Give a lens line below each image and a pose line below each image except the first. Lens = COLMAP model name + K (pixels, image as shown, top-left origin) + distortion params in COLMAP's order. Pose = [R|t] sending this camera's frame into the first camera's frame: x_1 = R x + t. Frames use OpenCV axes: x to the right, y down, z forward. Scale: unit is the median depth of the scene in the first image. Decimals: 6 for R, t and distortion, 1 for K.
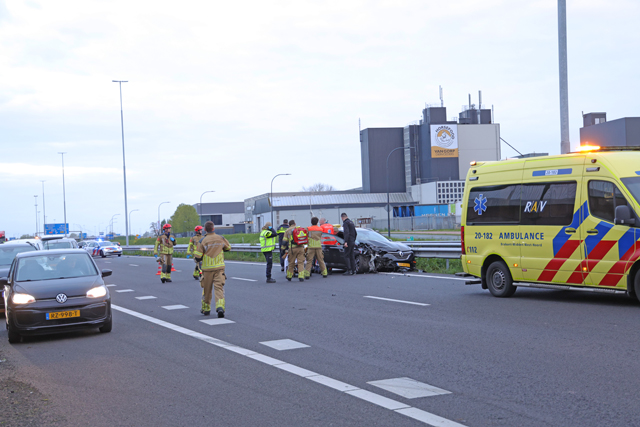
lens RADIAL K [[972.8, 0, 325.4], [0, 972.8, 200.8], [0, 0, 1]] dist [0.234309, 0.000000]
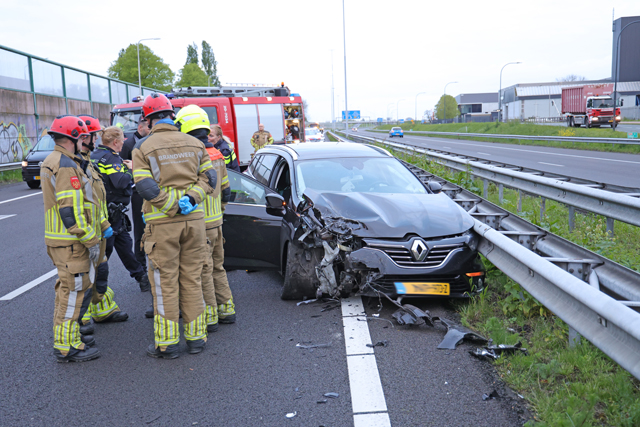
lens RADIAL K [[753.0, 0, 321.5], [0, 753.0, 213.9], [0, 0, 1]] dist [0.126056, 0.000000]
pose [[0.945814, 0.051444, -0.320607, 0.121139], [-0.000143, 0.987436, 0.158019, 0.008825], [0.324708, -0.149411, 0.933938, 0.779694]]
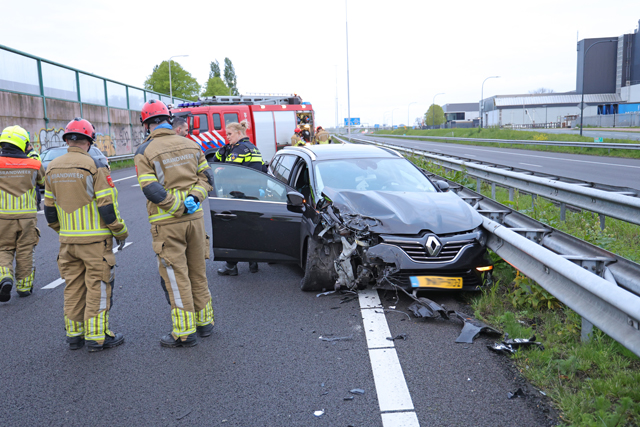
lens RADIAL K [[647.6, 0, 321.3], [0, 647.6, 213.0], [0, 0, 1]] dist [0.069037, 0.000000]
pose [[0.943230, 0.056947, -0.327223, 0.110370], [-0.001414, 0.985872, 0.167496, 0.010503], [0.332138, -0.157525, 0.929984, 0.796913]]
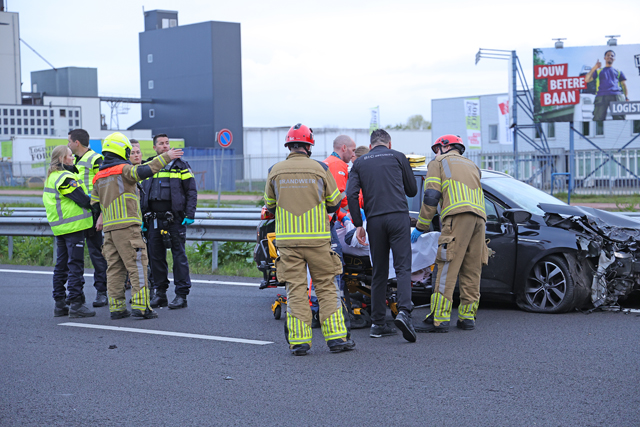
lens RADIAL K [[1465.0, 0, 316.8], [0, 1465.0, 215.7], [0, 0, 1]] dist [0.470921, 0.000000]
pose [[0.912824, 0.012274, 0.408168, -0.231265], [-0.030990, 0.998748, 0.039273, 0.027287], [-0.407175, -0.048499, 0.912062, 0.599429]]
